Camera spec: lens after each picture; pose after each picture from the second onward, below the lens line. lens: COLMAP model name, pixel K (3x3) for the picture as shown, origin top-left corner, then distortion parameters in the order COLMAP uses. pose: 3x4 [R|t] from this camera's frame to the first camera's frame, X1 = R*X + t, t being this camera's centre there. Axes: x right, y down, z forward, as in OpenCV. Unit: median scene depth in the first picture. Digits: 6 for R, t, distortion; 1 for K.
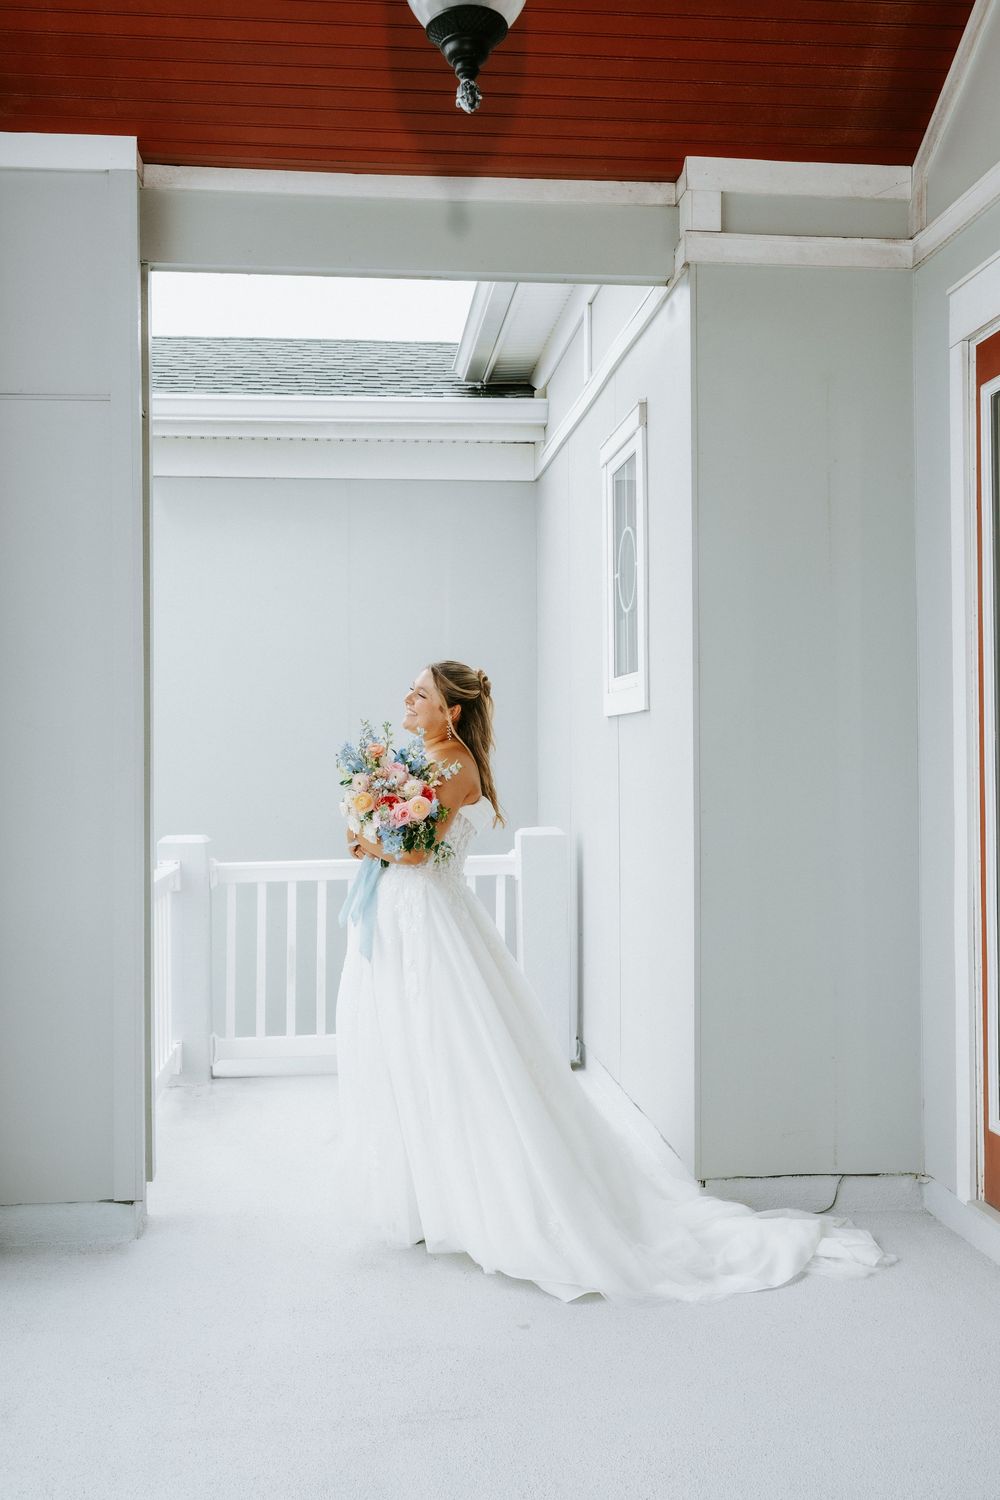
lens RADIAL K [[1454.4, 0, 500.0], [0, 1454.4, 750.0], [0, 0, 1]] dist [0.006673, 0.002960]
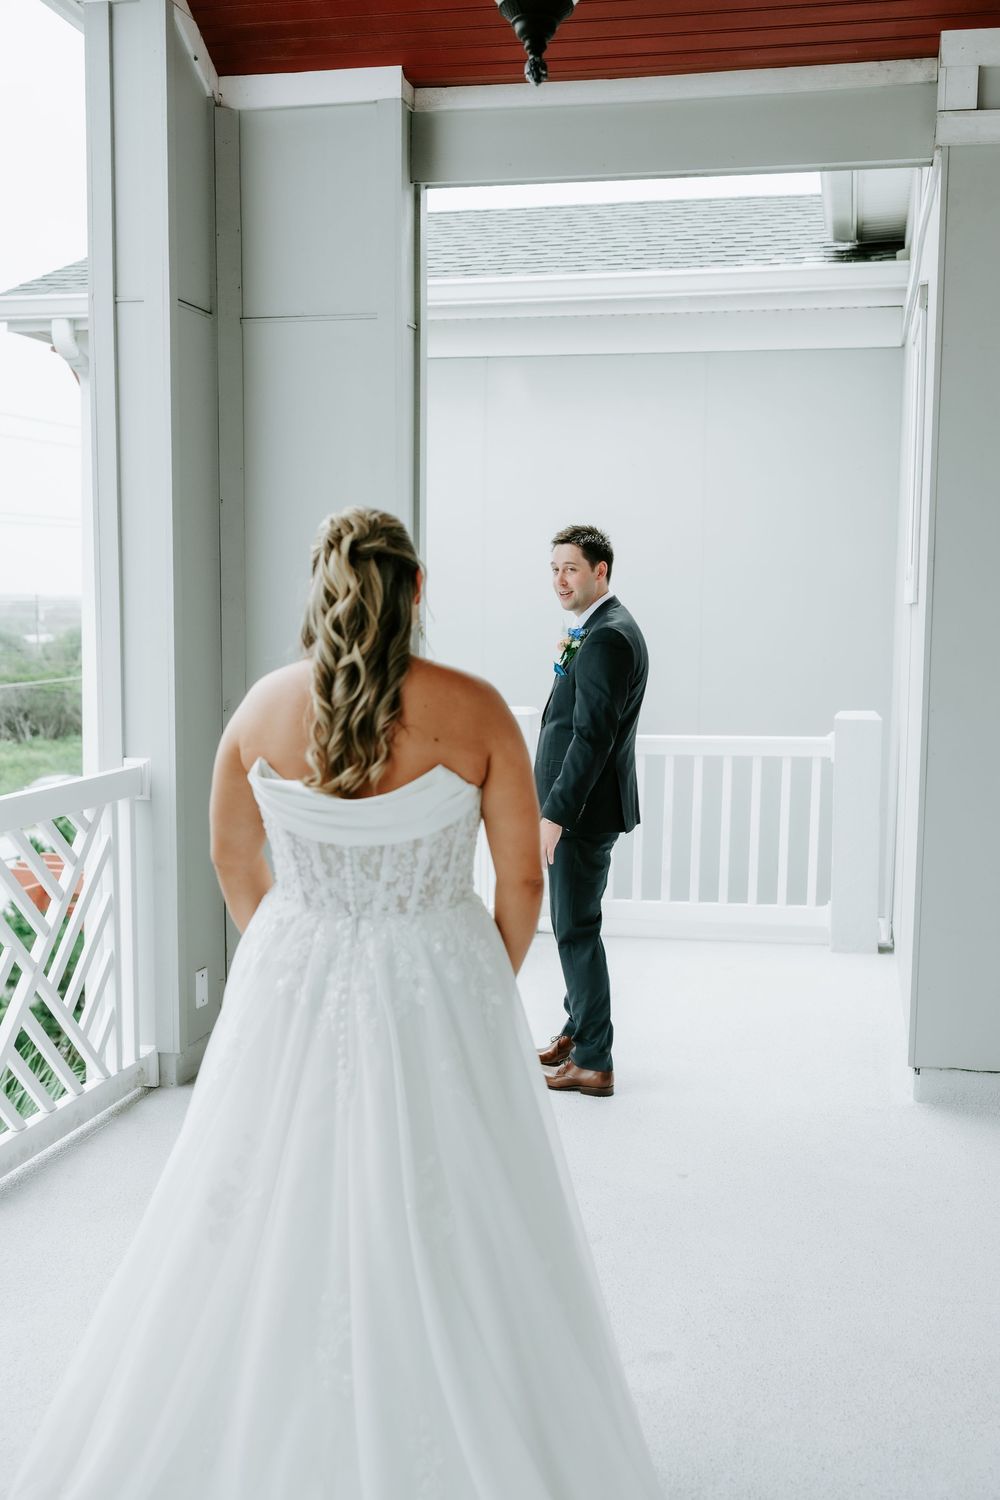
lens RADIAL K [[1489.6, 0, 532.8], [0, 1489.6, 757.4], [0, 0, 1]] dist [0.013059, -0.012822]
pose [[0.955436, 0.047439, -0.291360, 0.151422], [-0.017350, 0.994321, 0.105001, -0.024865], [0.294687, -0.095267, 0.950833, -0.053715]]
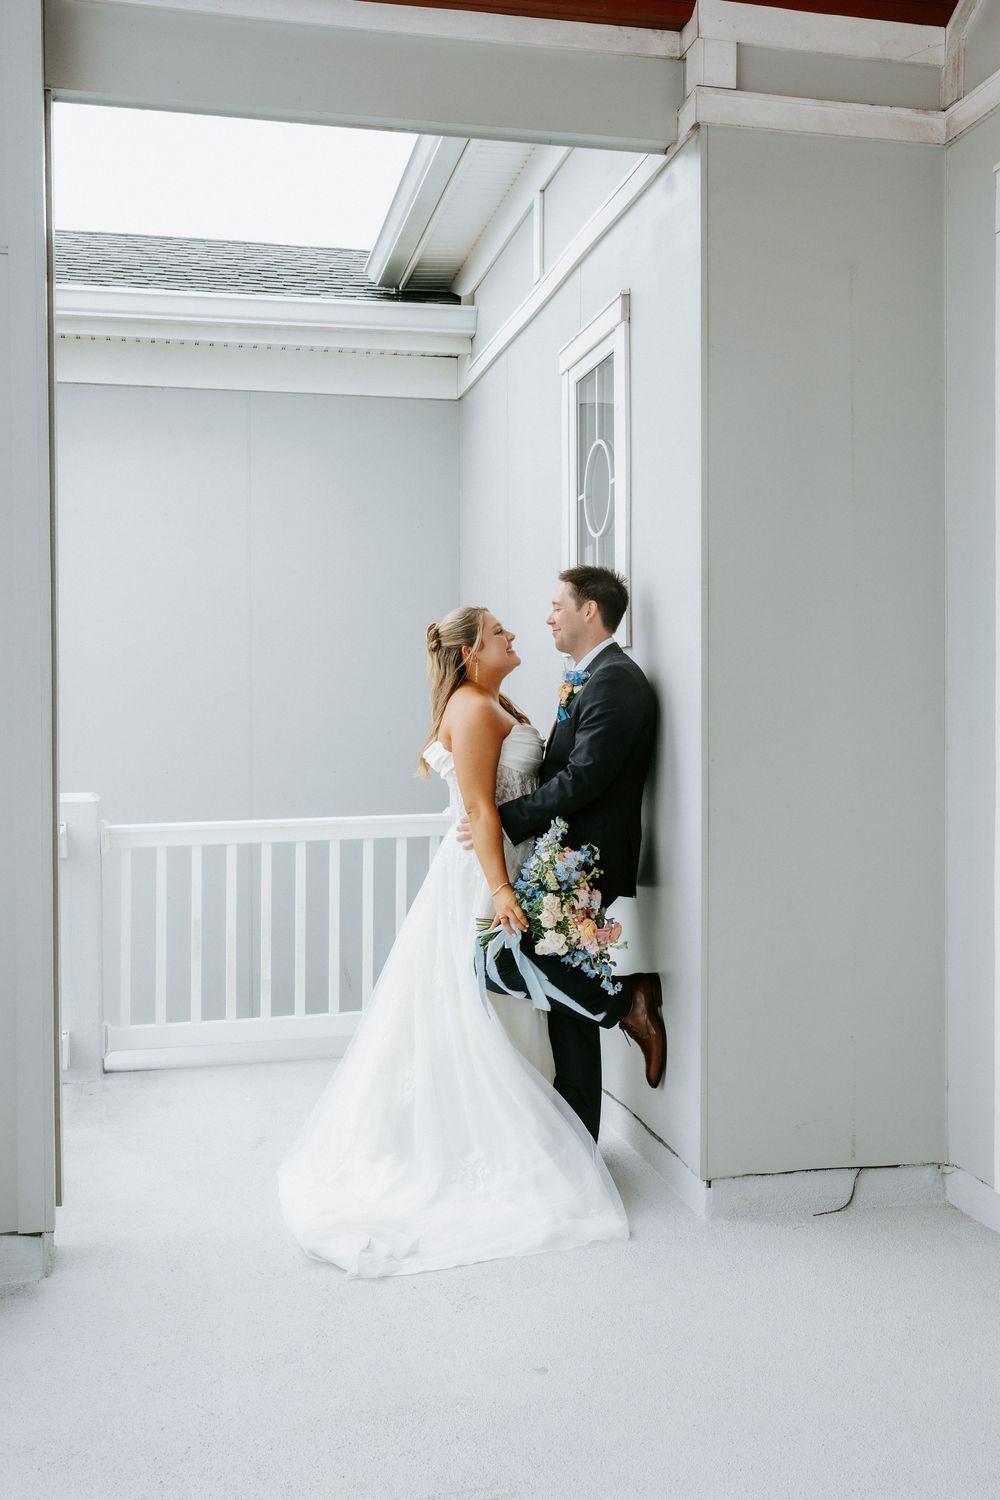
lens RADIAL K [[1517.8, 0, 554.4], [0, 1517.8, 741.2], [0, 0, 1]] dist [0.006074, -0.002202]
pose [[0.992101, -0.000168, 0.125445, -0.057599], [-0.002575, 0.999761, 0.021699, 0.009784], [-0.125418, -0.021851, 0.991863, 0.092976]]
